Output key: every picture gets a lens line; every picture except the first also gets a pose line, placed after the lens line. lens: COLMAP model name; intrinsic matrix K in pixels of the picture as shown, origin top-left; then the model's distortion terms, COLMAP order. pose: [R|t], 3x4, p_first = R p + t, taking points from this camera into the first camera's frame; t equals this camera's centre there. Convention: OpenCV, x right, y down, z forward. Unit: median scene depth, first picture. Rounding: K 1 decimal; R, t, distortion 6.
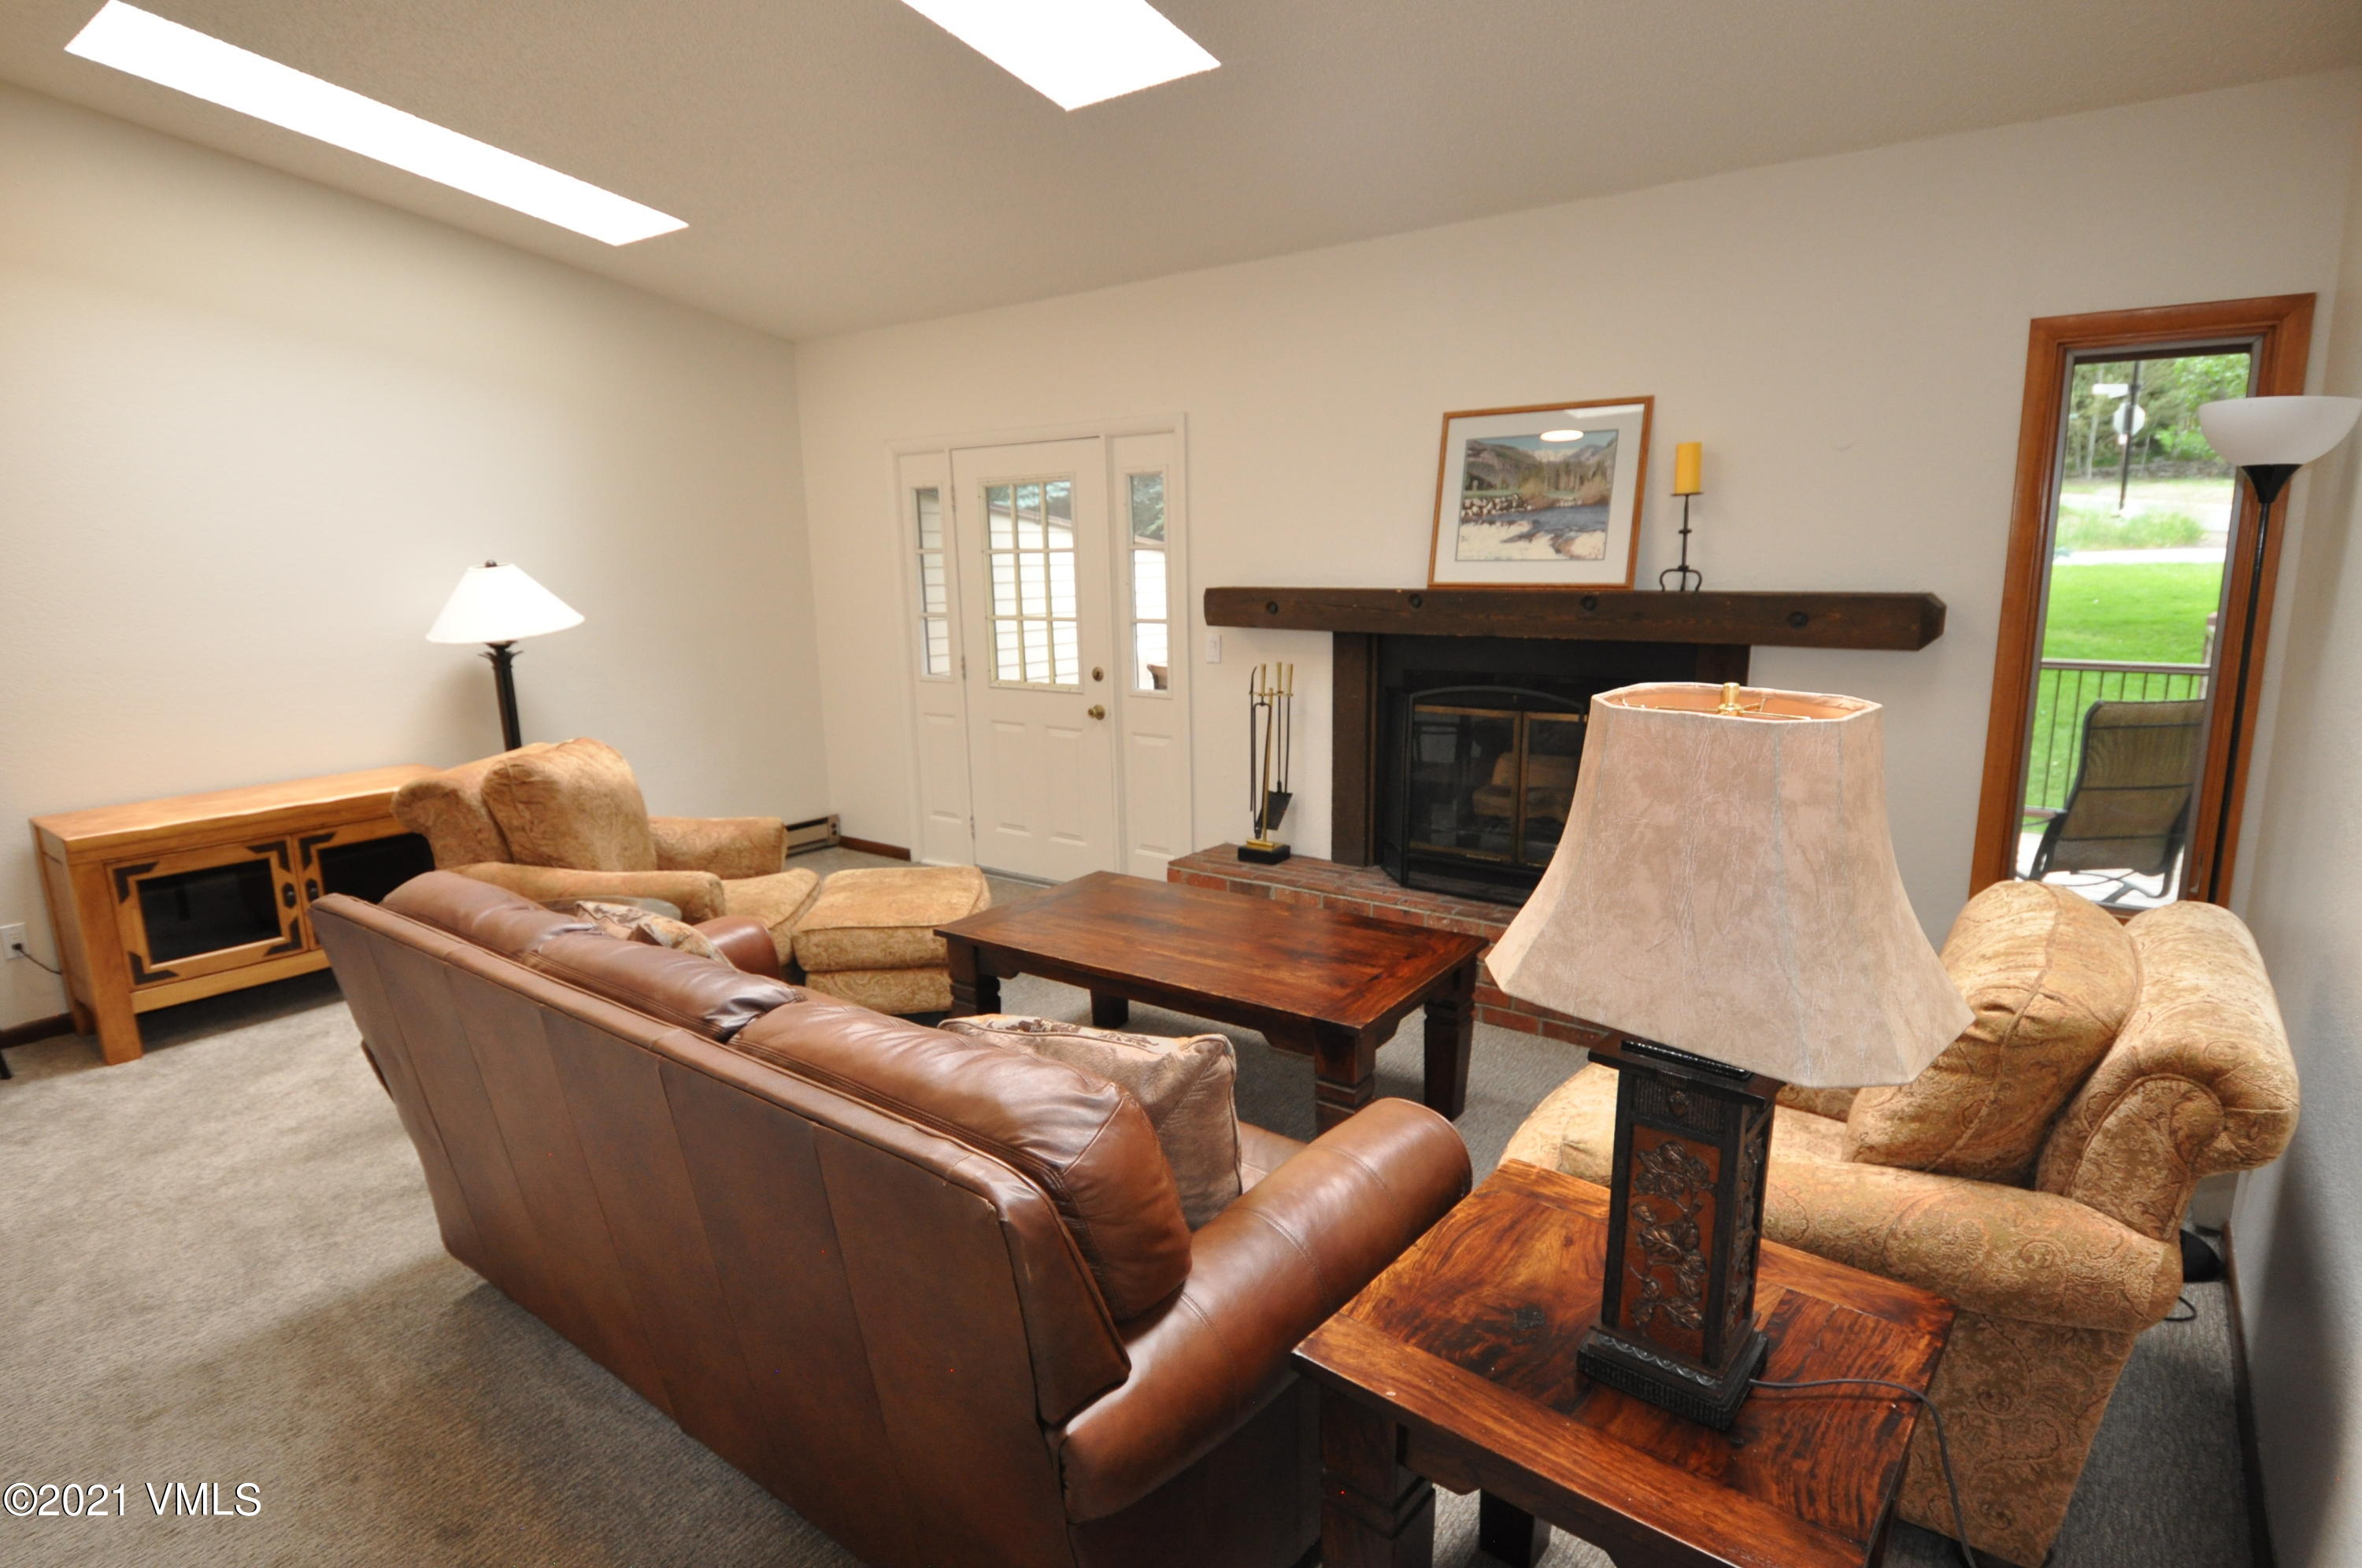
lens RADIAL K [[1213.4, 0, 1179.6], [0, 1213.4, 783.4], [0, 0, 1]] dist [-0.002460, -0.016405]
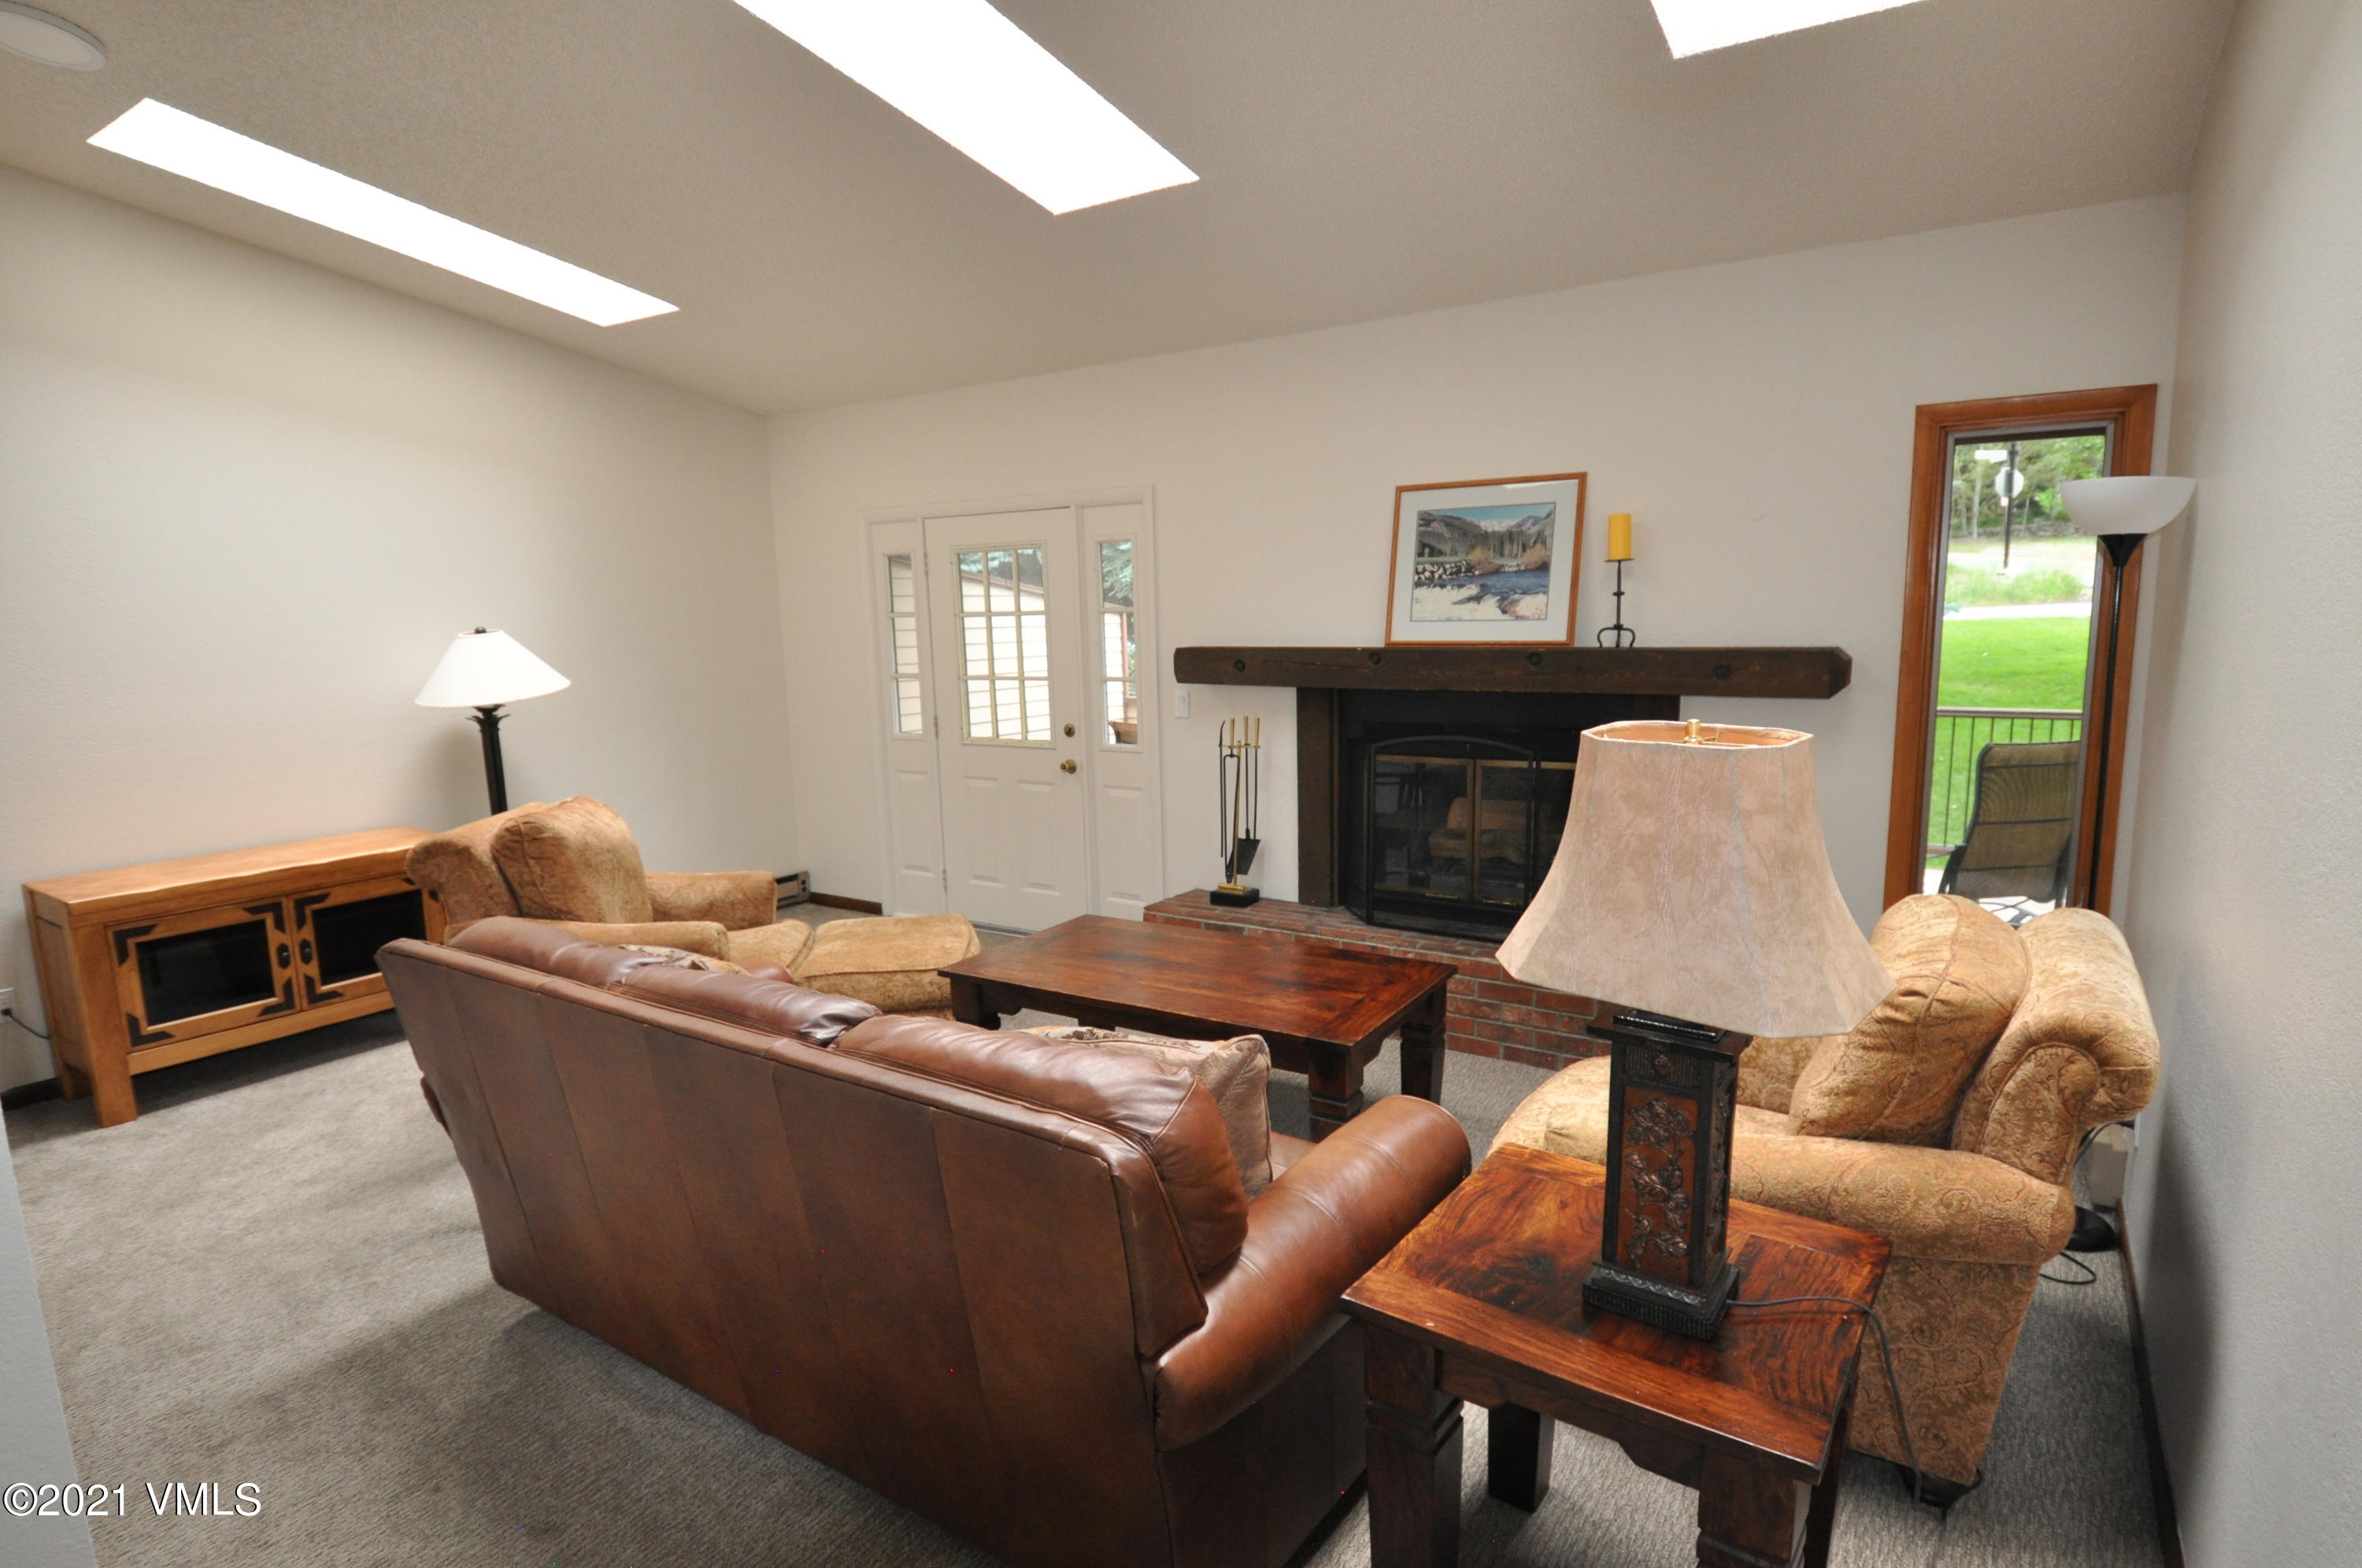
lens RADIAL K [[1213.4, 0, 1175.9], [0, 1213.4, 790.0], [0, 0, 1]] dist [-0.002460, -0.016405]
pose [[0.998350, -0.014522, 0.055547, -0.071674], [0.016957, 0.998904, -0.043636, 0.017487], [-0.054852, 0.044506, 0.997502, -0.101761]]
